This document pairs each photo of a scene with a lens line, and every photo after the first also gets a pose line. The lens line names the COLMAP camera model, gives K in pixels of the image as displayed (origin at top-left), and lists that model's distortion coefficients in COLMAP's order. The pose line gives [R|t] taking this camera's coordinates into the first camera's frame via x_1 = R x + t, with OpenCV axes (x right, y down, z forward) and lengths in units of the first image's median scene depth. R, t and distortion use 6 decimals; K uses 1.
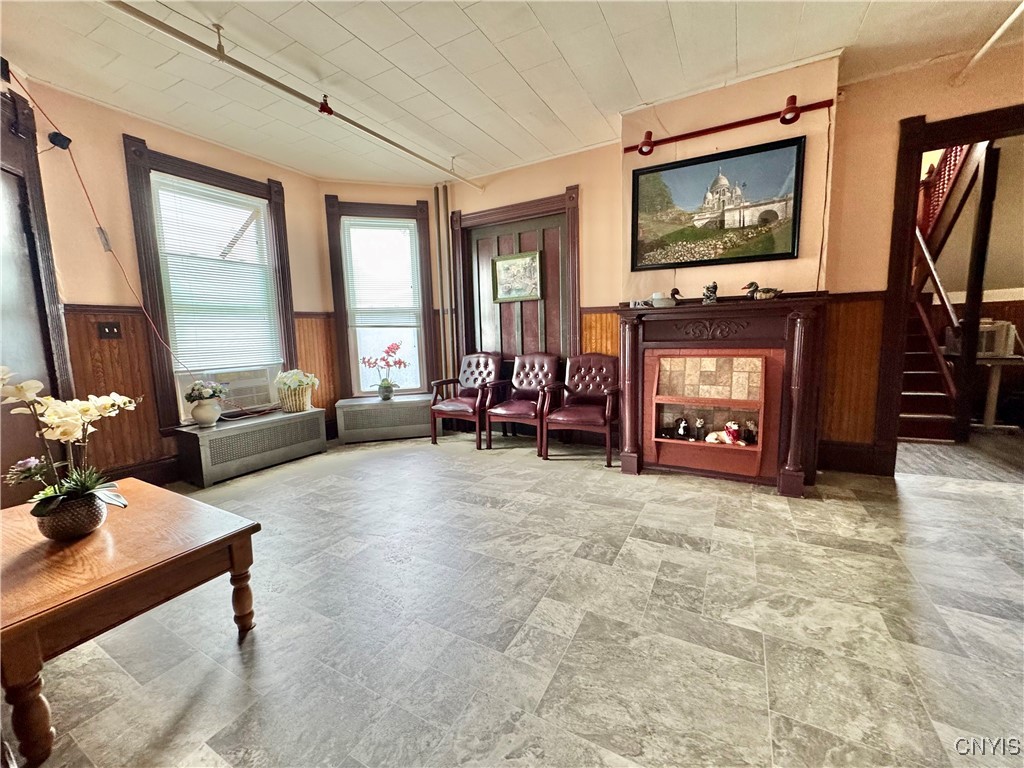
lens RADIAL K [[410.2, 0, 512.6], [0, 410.2, 382.4], [0, 0, 1]] dist [-0.006948, 0.000880]
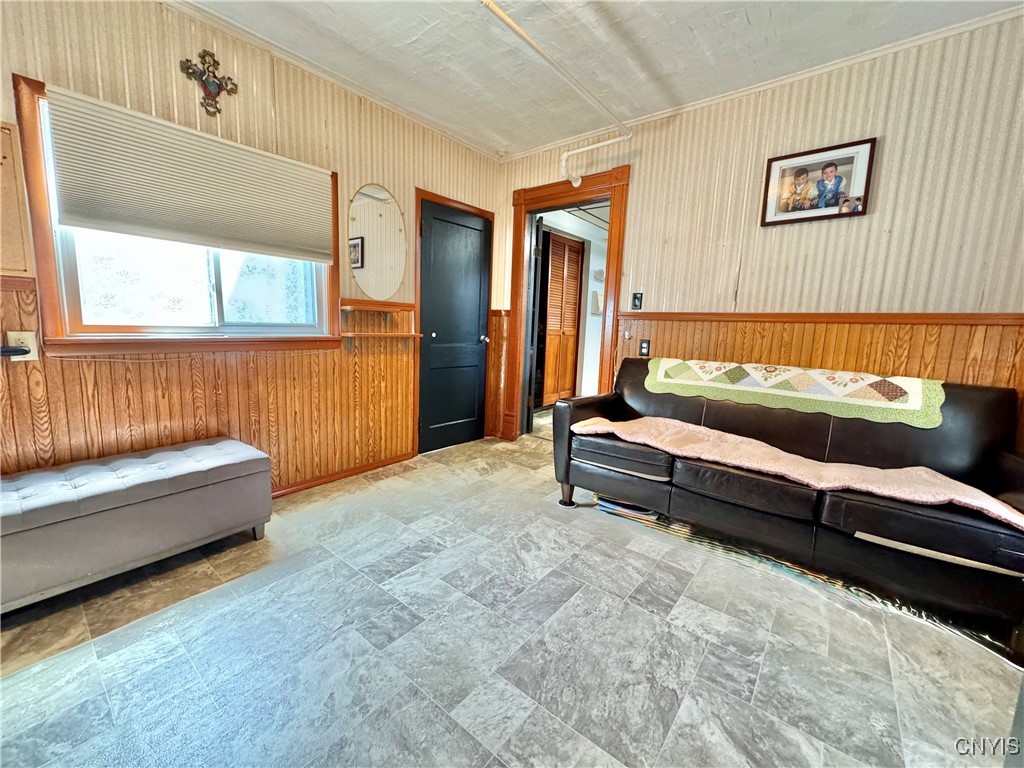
lens RADIAL K [[410.2, 0, 511.0], [0, 410.2, 380.7], [0, 0, 1]] dist [-0.006948, 0.000880]
pose [[0.175074, -0.109206, 0.978480, -0.527079], [0.086614, 0.991685, 0.095183, -0.089446], [-0.980738, 0.068086, 0.183077, 0.751339]]
